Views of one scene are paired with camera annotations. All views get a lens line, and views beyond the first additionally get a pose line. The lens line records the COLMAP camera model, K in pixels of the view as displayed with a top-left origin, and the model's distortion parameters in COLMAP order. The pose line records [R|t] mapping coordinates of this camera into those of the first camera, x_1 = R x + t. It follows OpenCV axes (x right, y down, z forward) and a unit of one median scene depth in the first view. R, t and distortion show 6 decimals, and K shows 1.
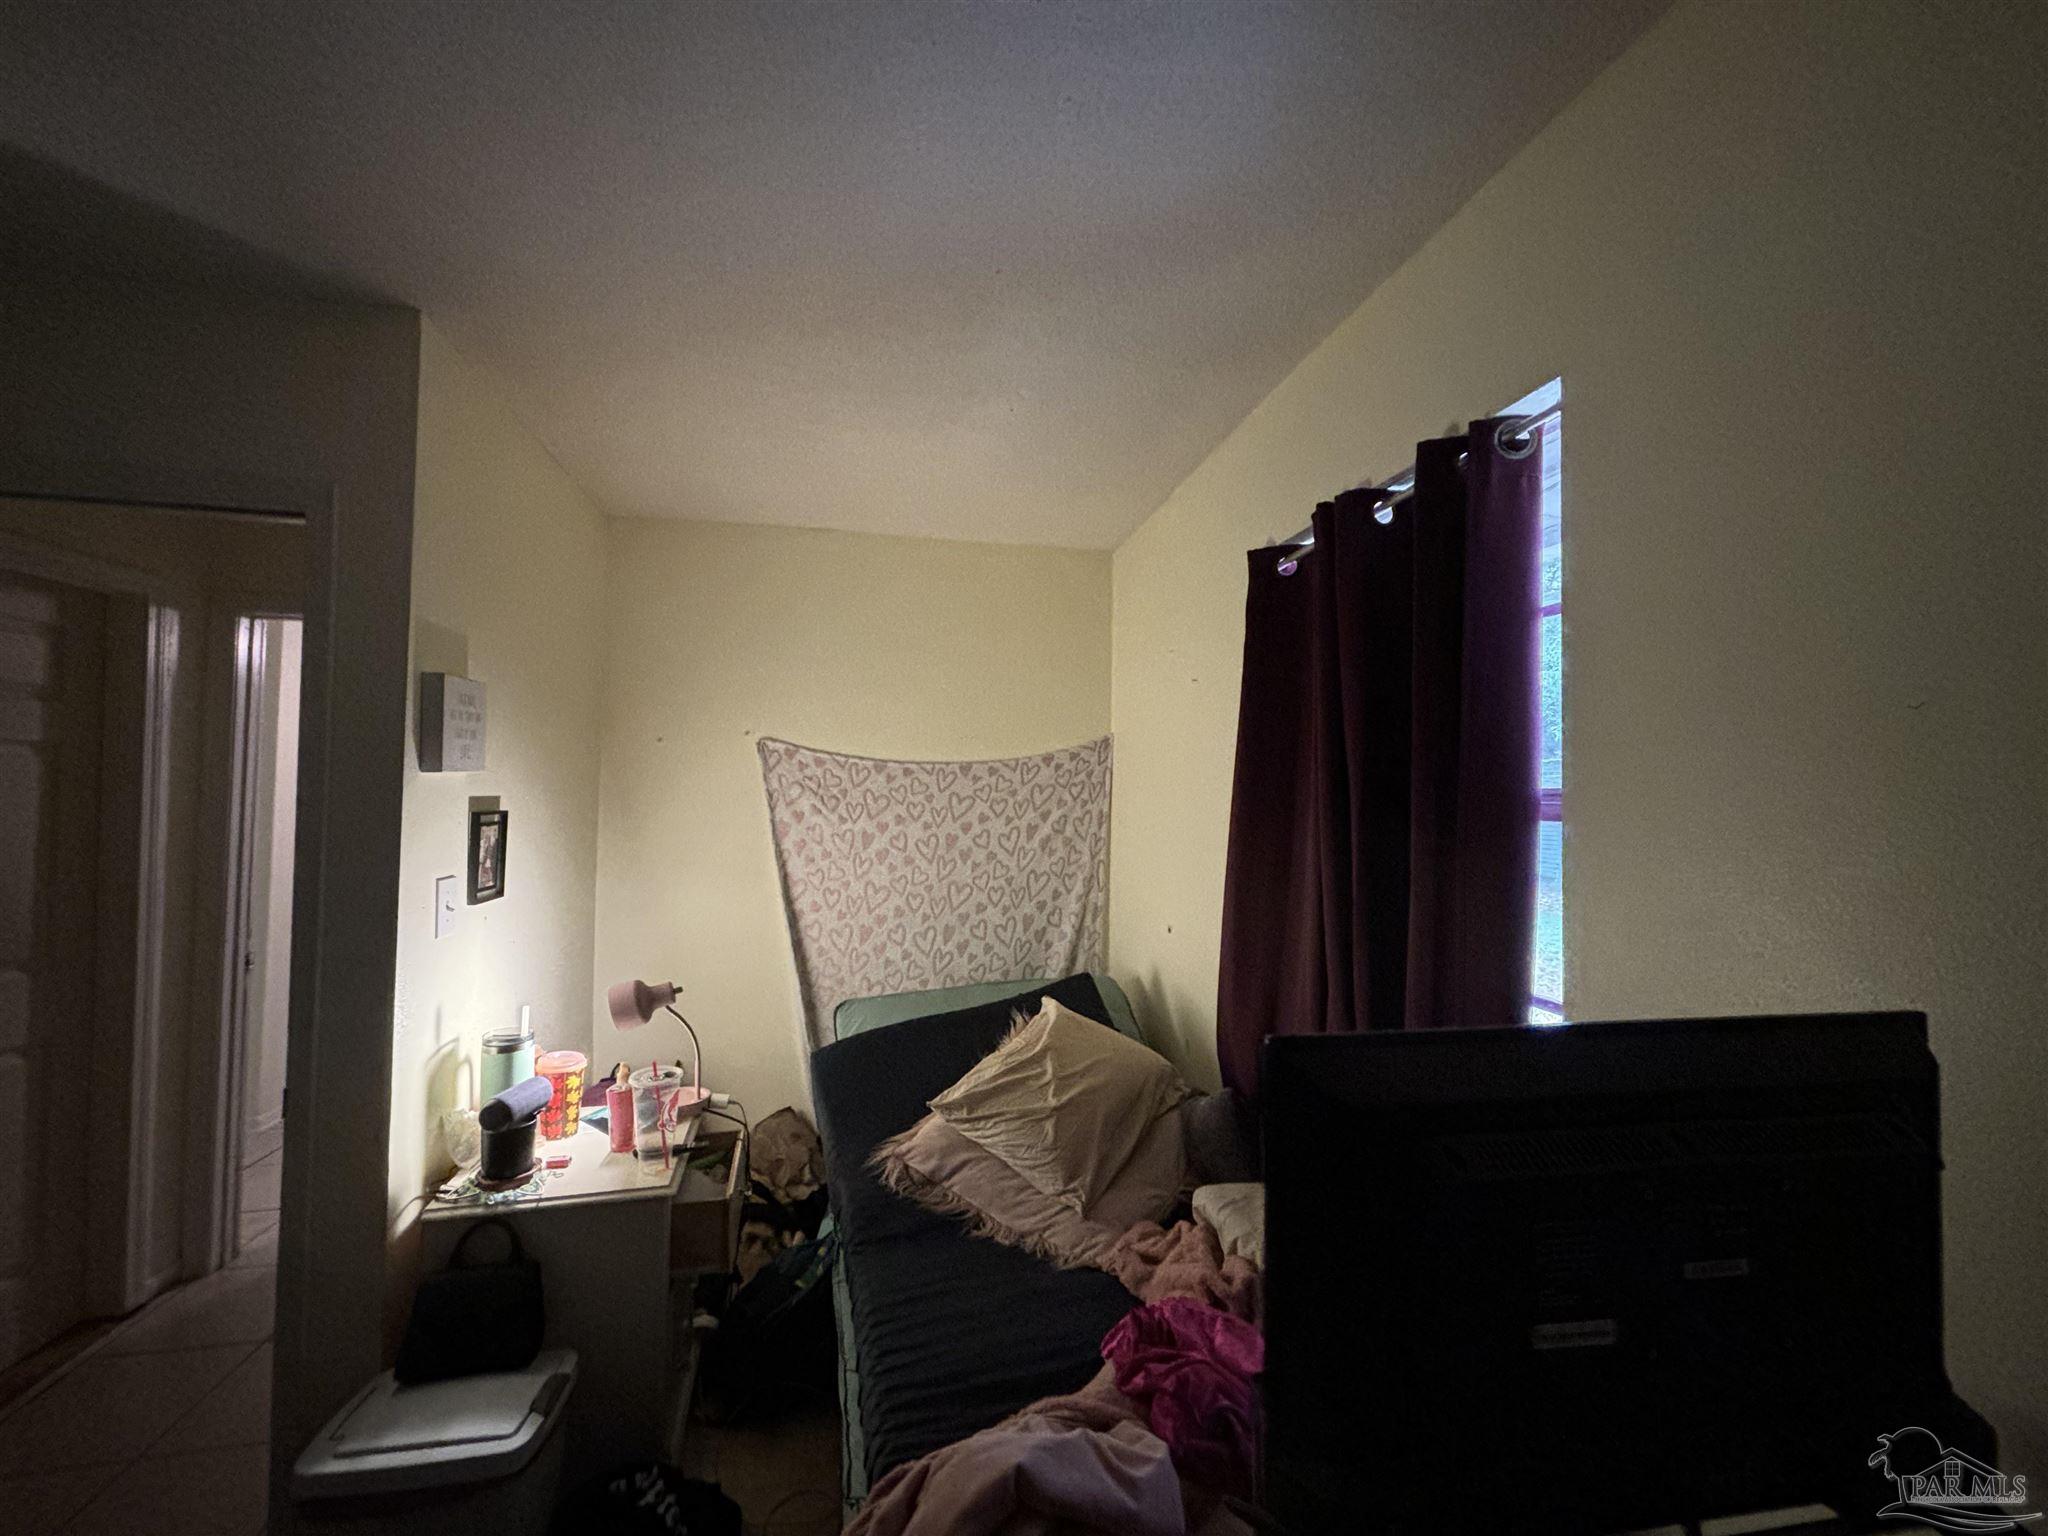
lens RADIAL K [[826.1, 0, 1027.3], [0, 826.1, 770.8], [0, 0, 1]] dist [-0.000183, -0.000872]
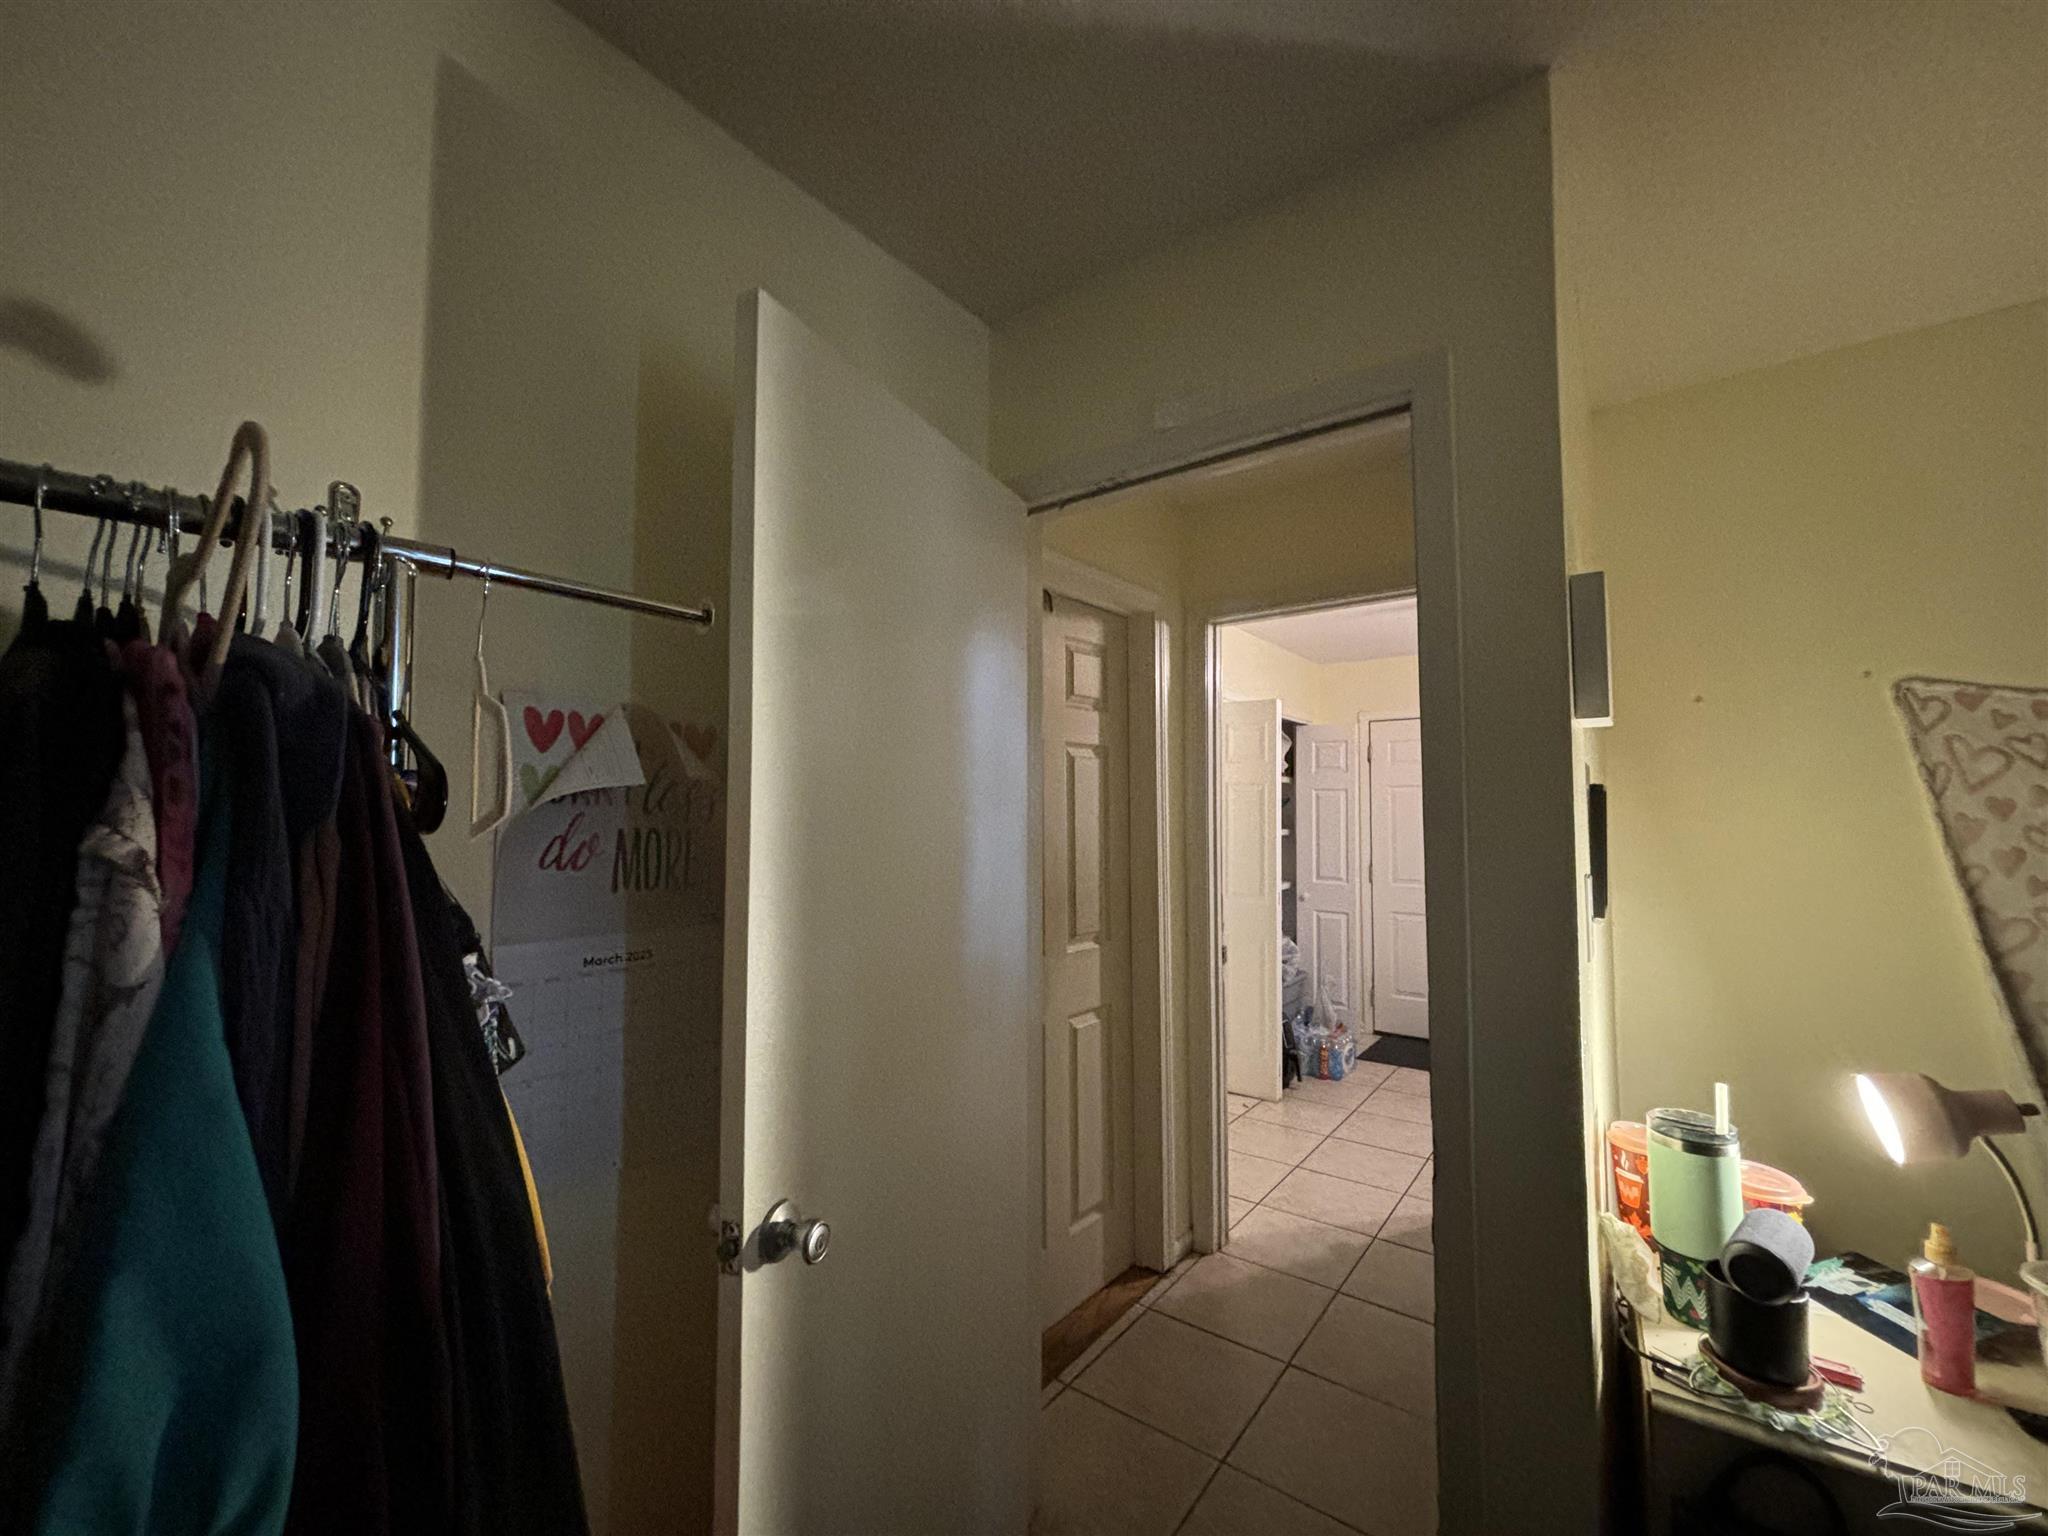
lens RADIAL K [[826.1, 0, 1022.8], [0, 826.1, 766.5], [0, 0, 1]] dist [-0.000183, -0.000872]
pose [[0.661080, -0.054181, -0.748357, -0.365052], [0.027286, 0.998466, -0.048185, 0.044348], [0.749819, 0.011435, 0.661544, 0.136311]]
